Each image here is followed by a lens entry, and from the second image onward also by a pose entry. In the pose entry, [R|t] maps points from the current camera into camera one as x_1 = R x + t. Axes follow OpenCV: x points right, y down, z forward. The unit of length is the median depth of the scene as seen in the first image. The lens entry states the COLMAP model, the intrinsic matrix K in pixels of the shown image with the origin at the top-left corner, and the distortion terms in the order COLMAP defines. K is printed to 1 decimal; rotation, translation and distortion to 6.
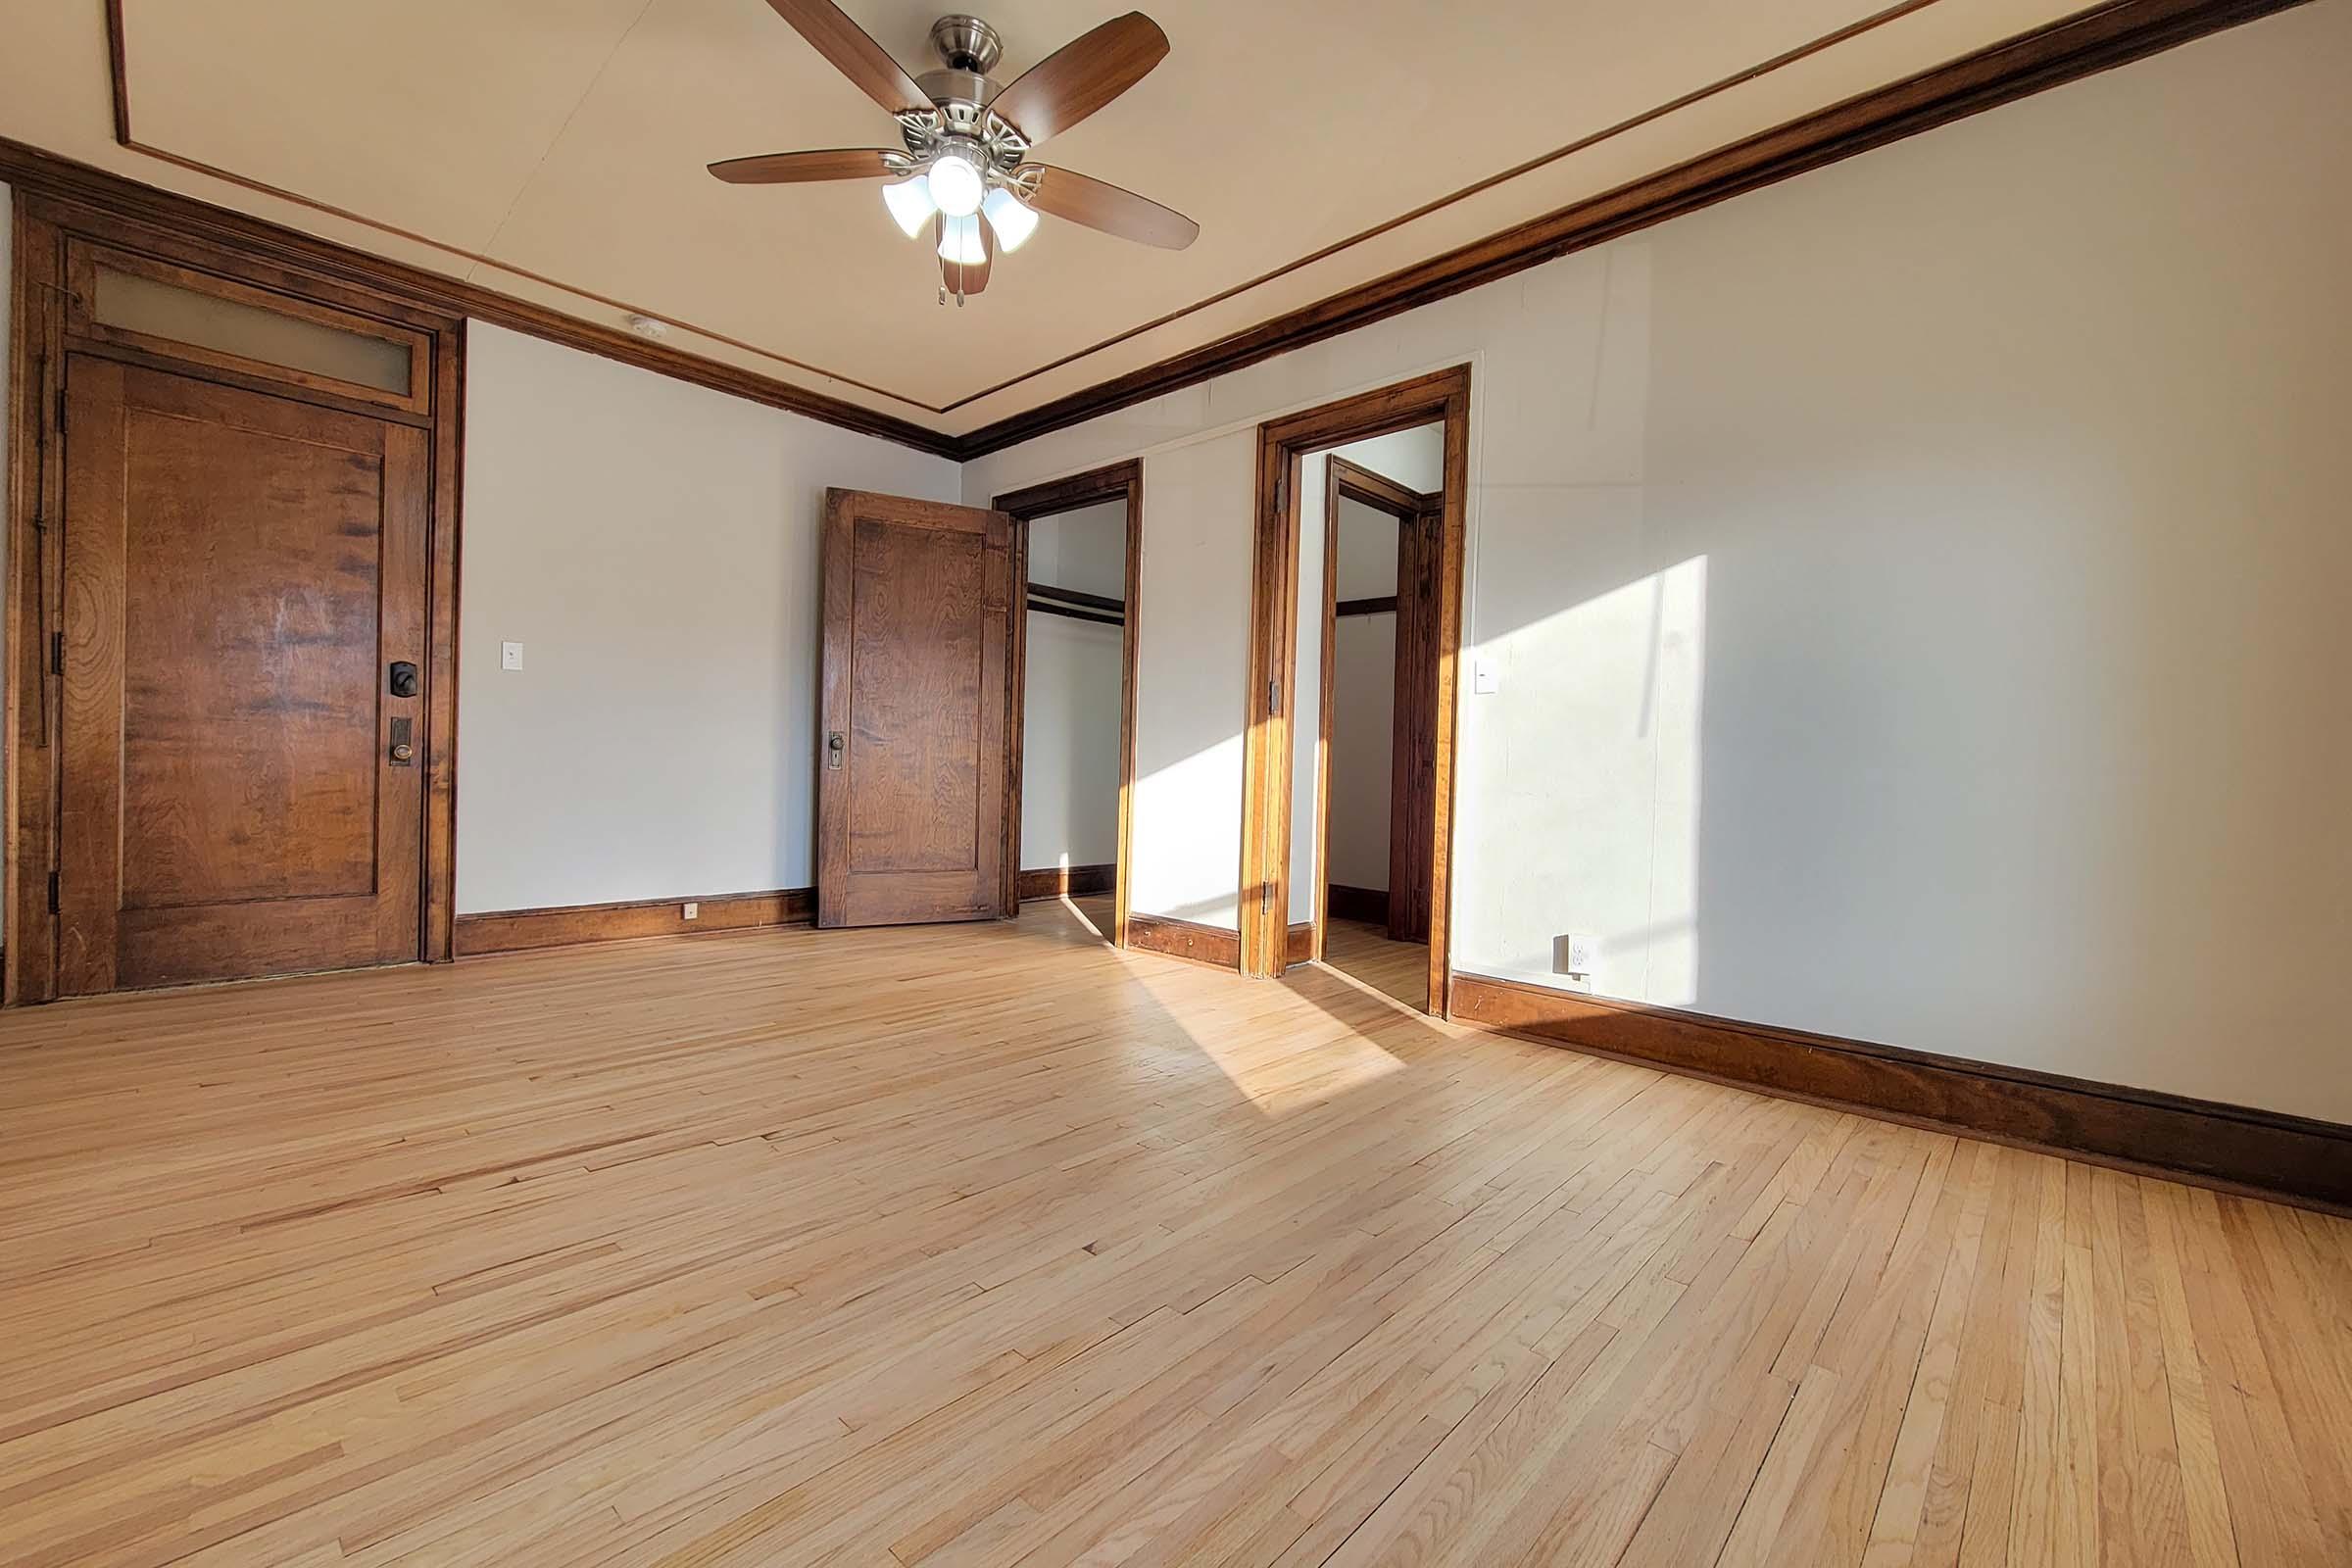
lens RADIAL K [[961.9, 0, 1173.0], [0, 961.9, 775.8], [0, 0, 1]] dist [0.000516, 0.000162]
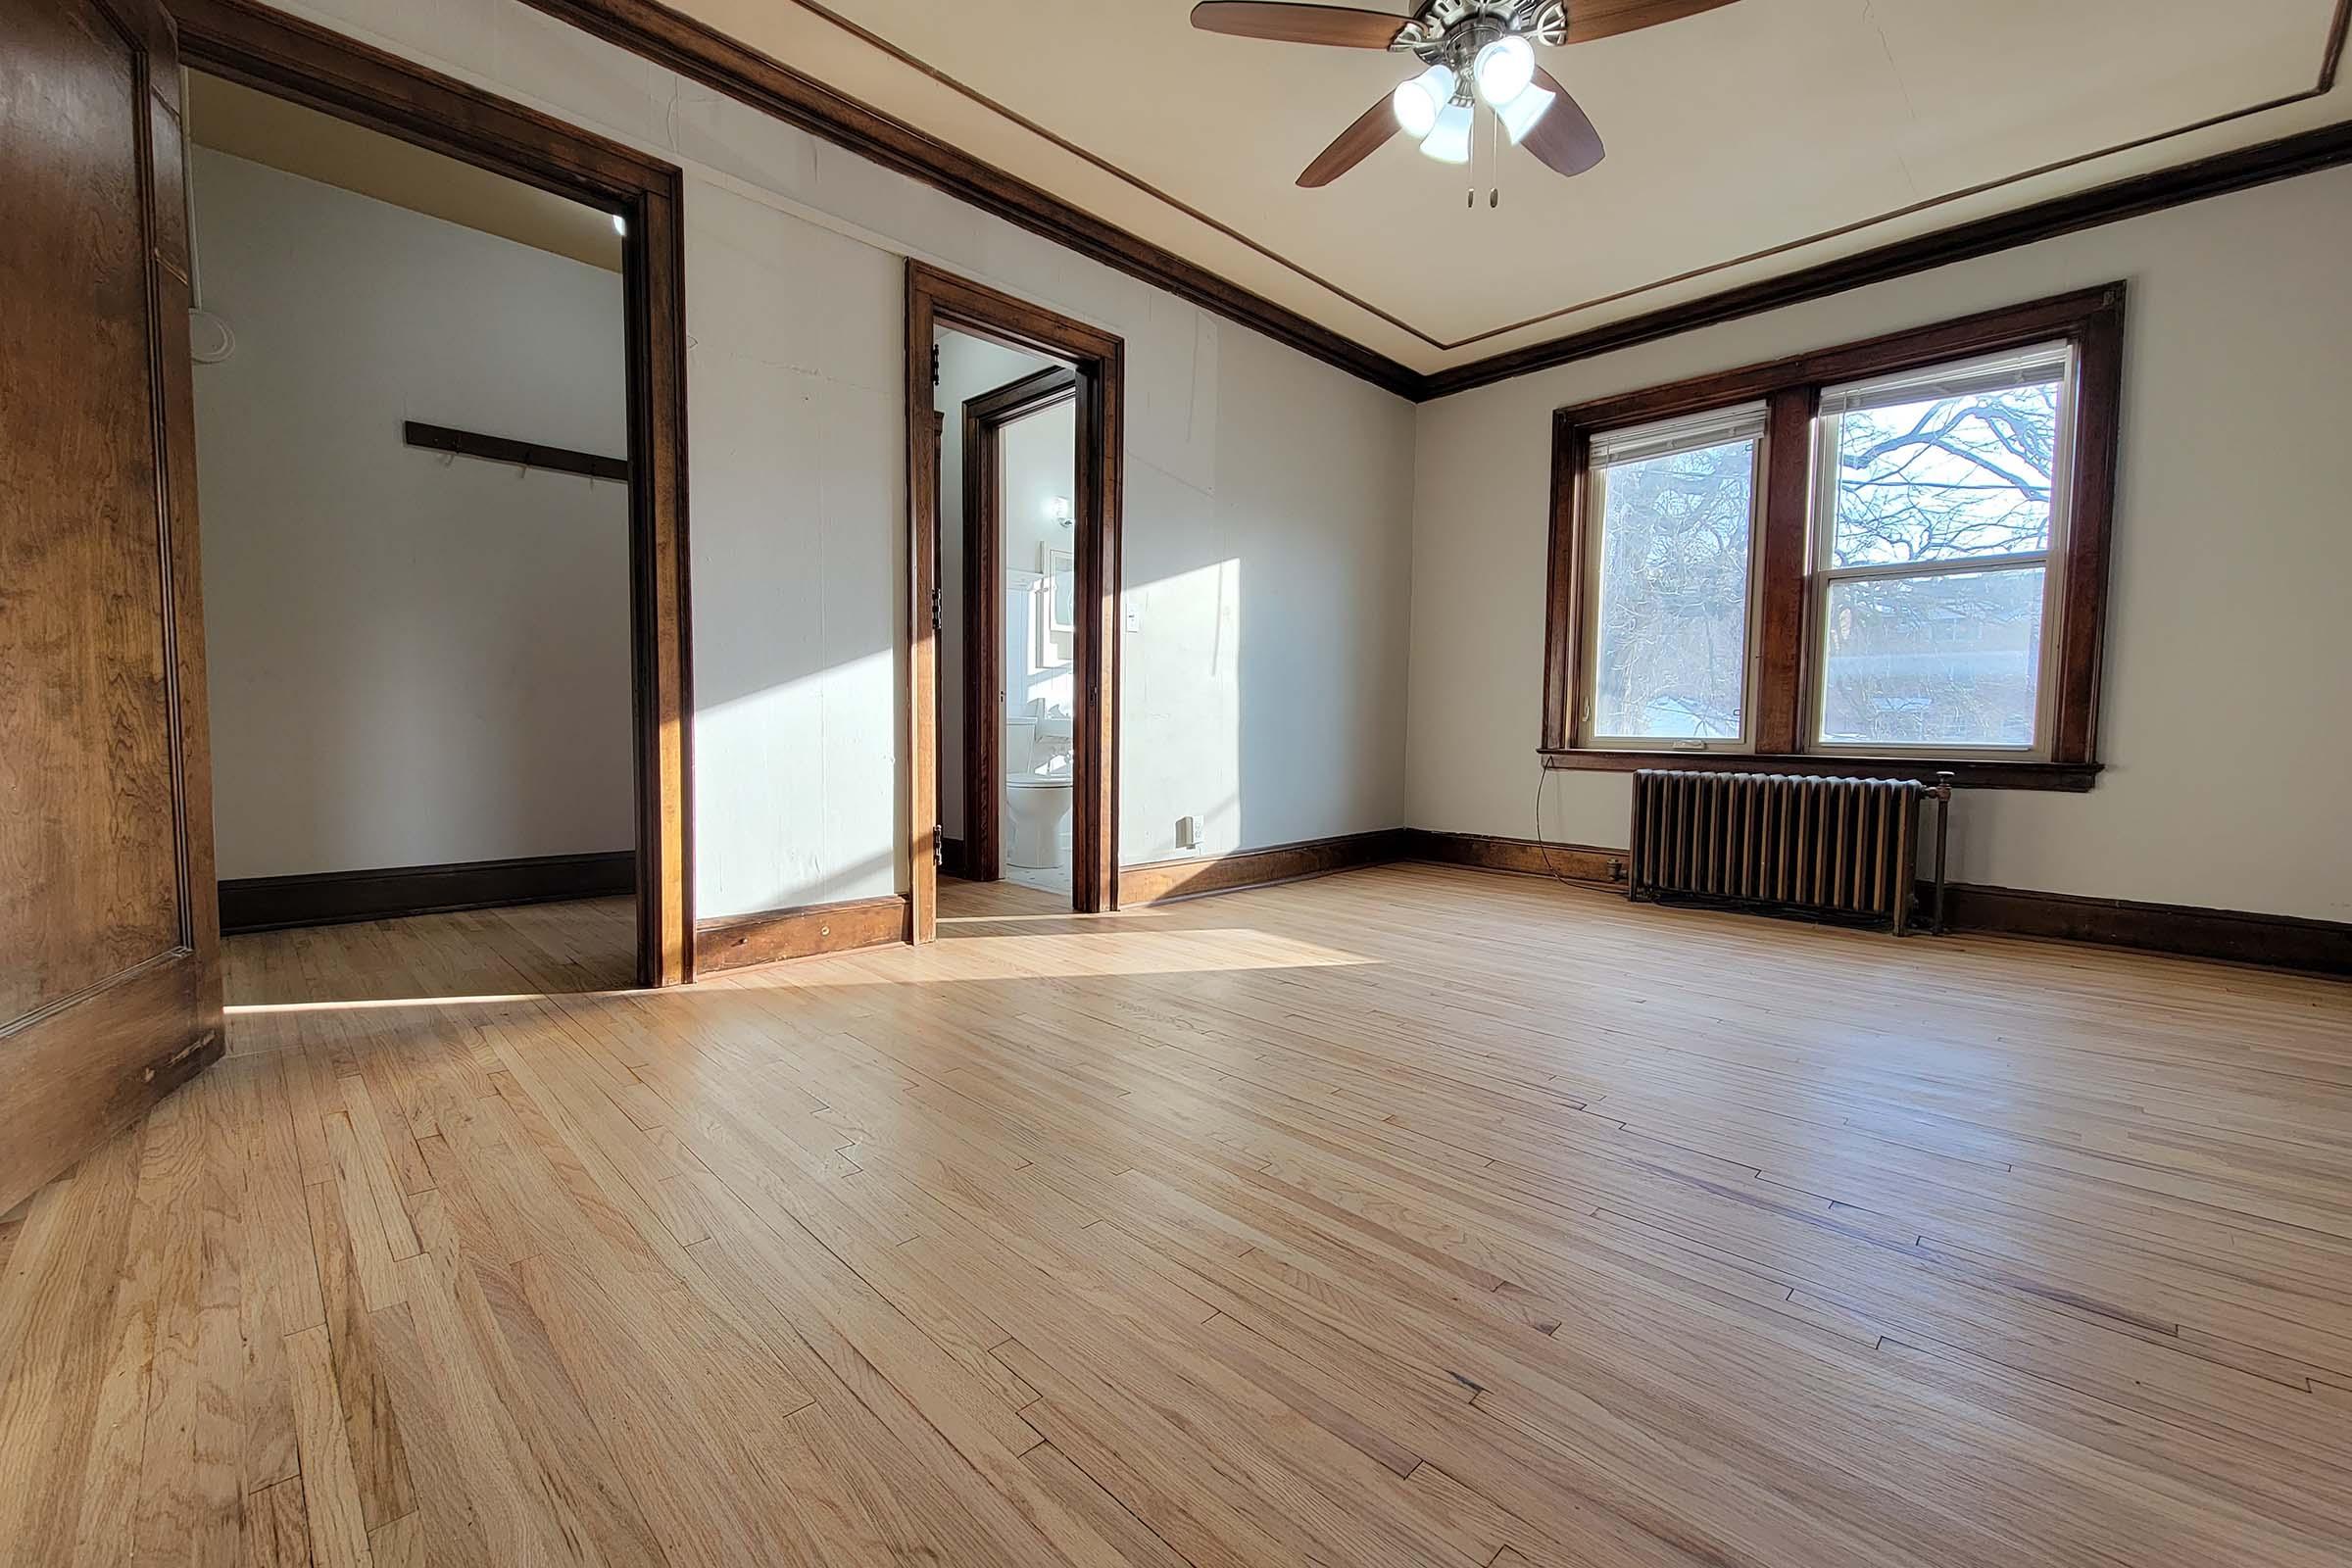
lens RADIAL K [[955.4, 0, 1176.0], [0, 955.4, 784.0], [0, 0, 1]] dist [-0.000869, -0.000261]
pose [[0.036741, -0.091234, 0.995151, -0.900594], [-0.000371, 0.995822, 0.091309, -0.007638], [-0.999325, -0.003724, 0.036554, 0.929807]]
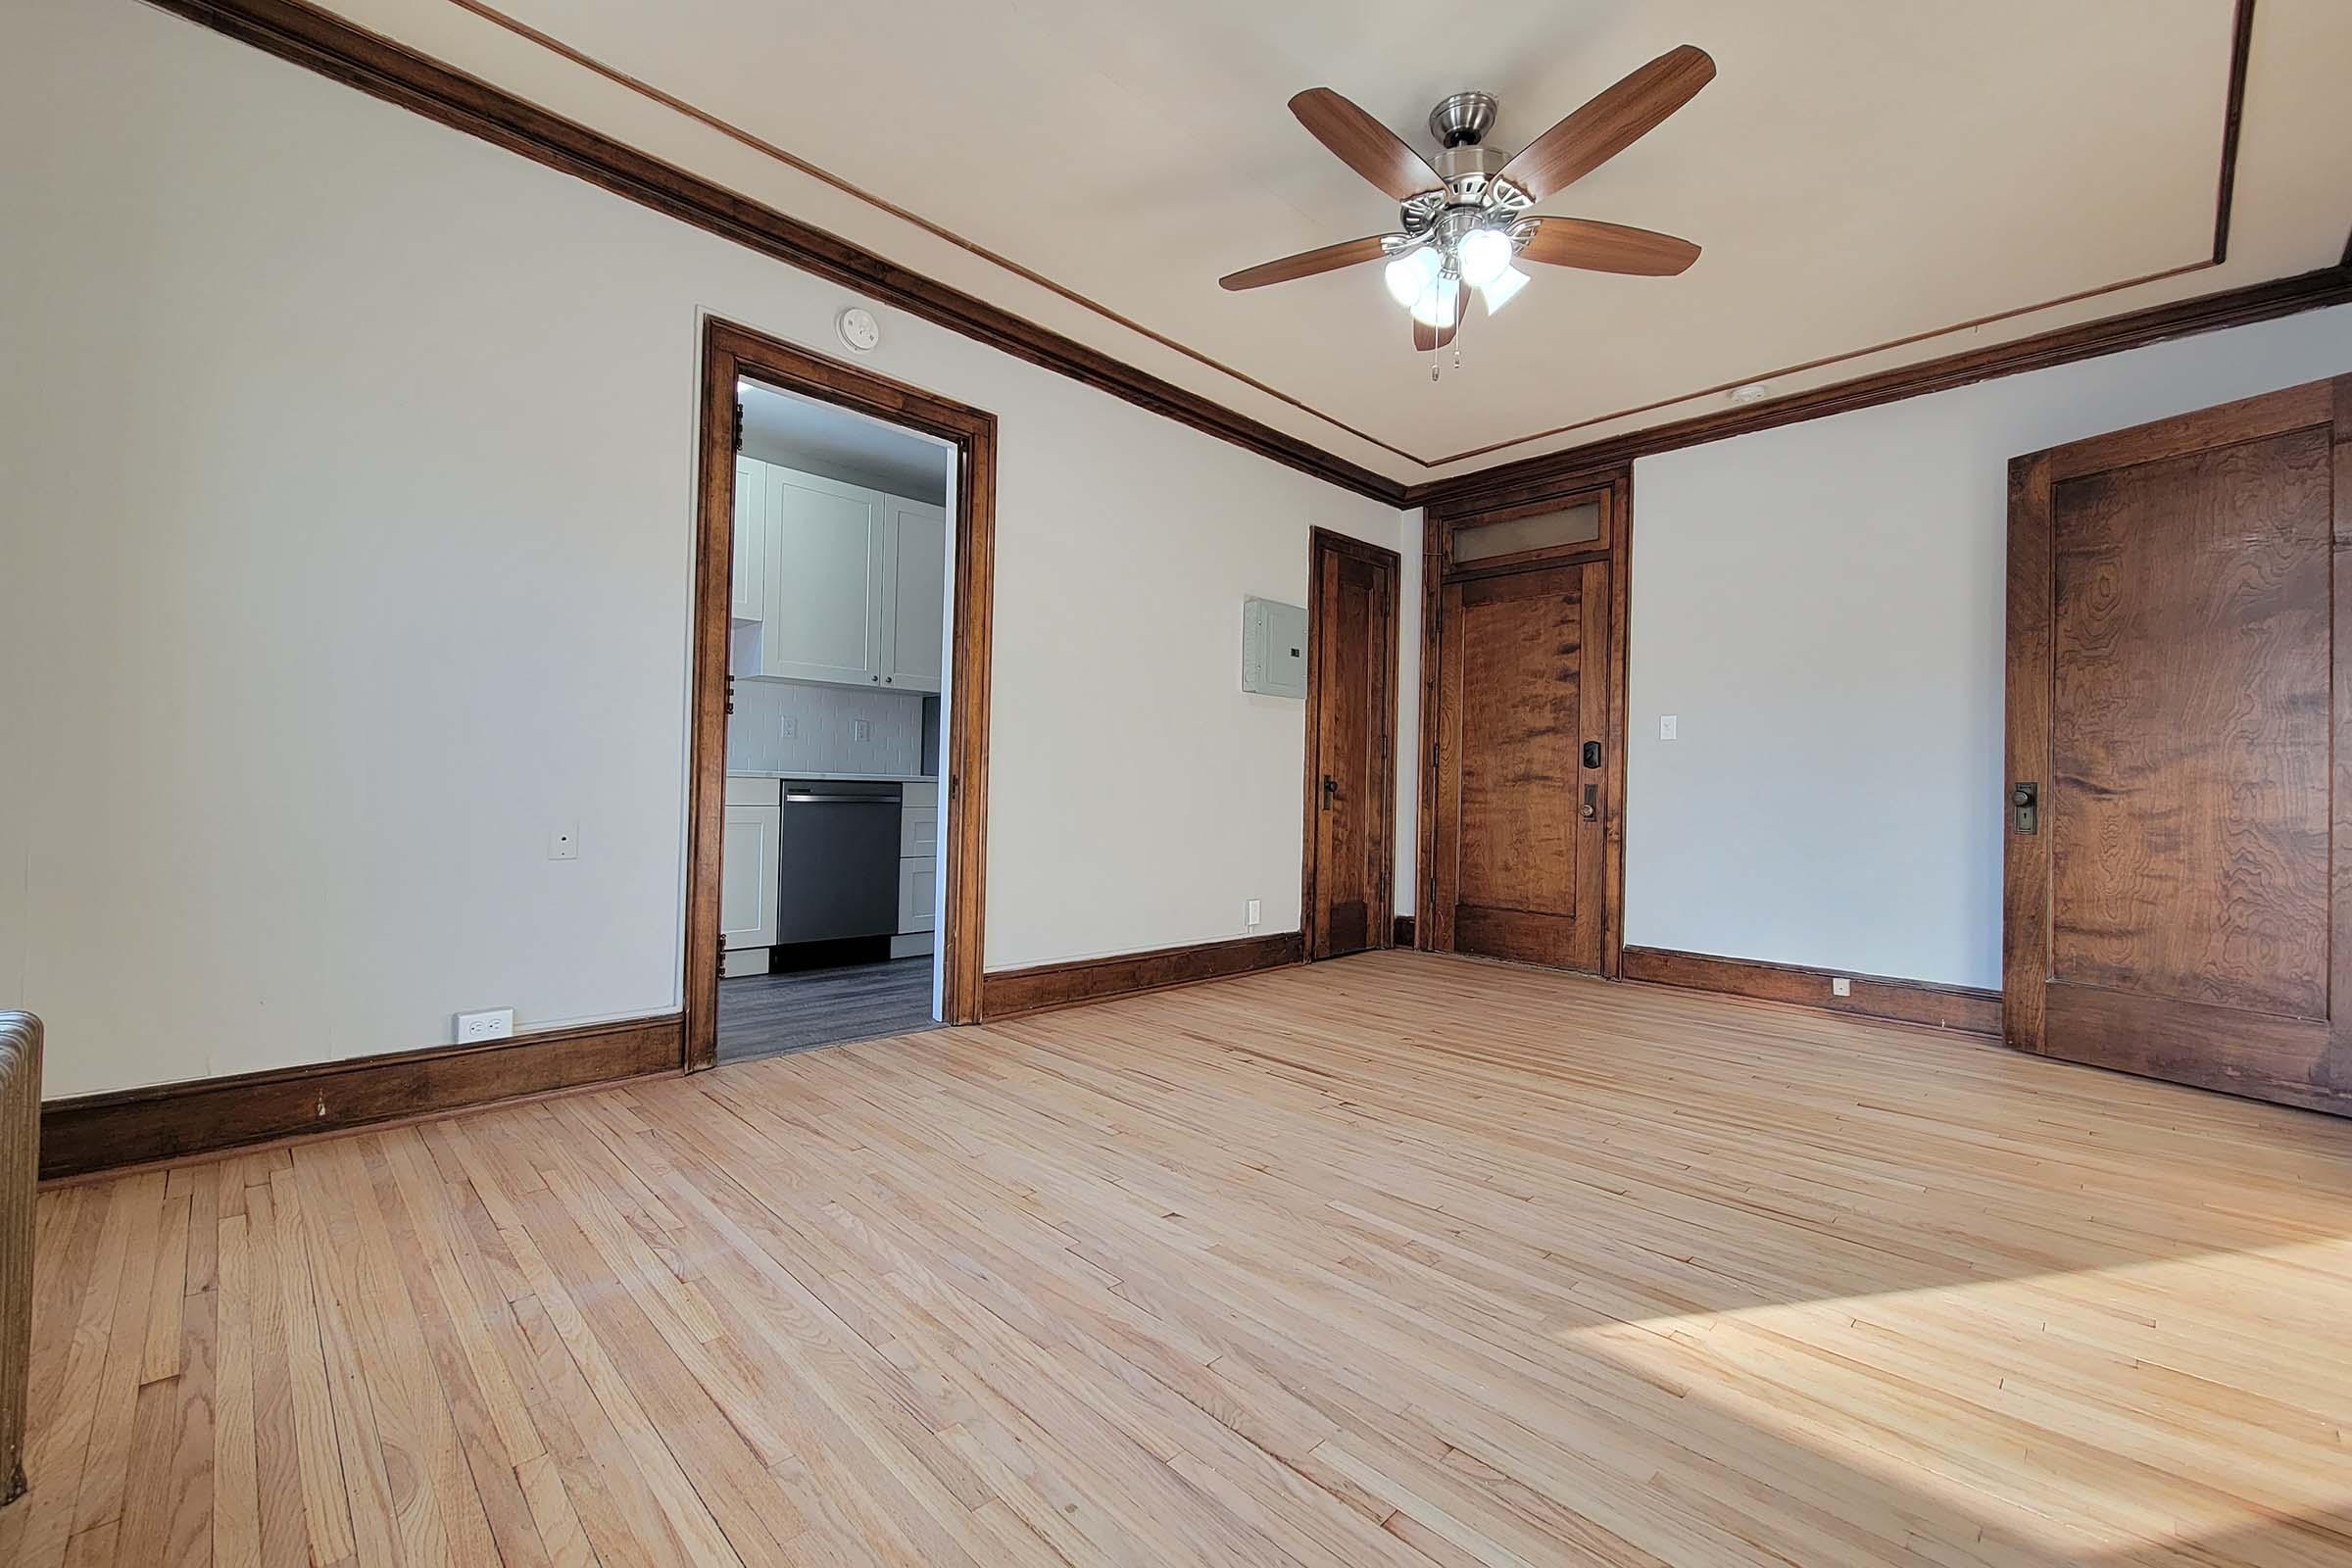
lens RADIAL K [[961.9, 0, 1173.0], [0, 961.9, 775.8], [0, 0, 1]] dist [0.000516, 0.000162]
pose [[-0.038058, -0.044608, -0.998279, 0.600280], [-0.034237, 0.998475, -0.043312, 0.004610], [0.998689, 0.032529, -0.039527, 0.558941]]
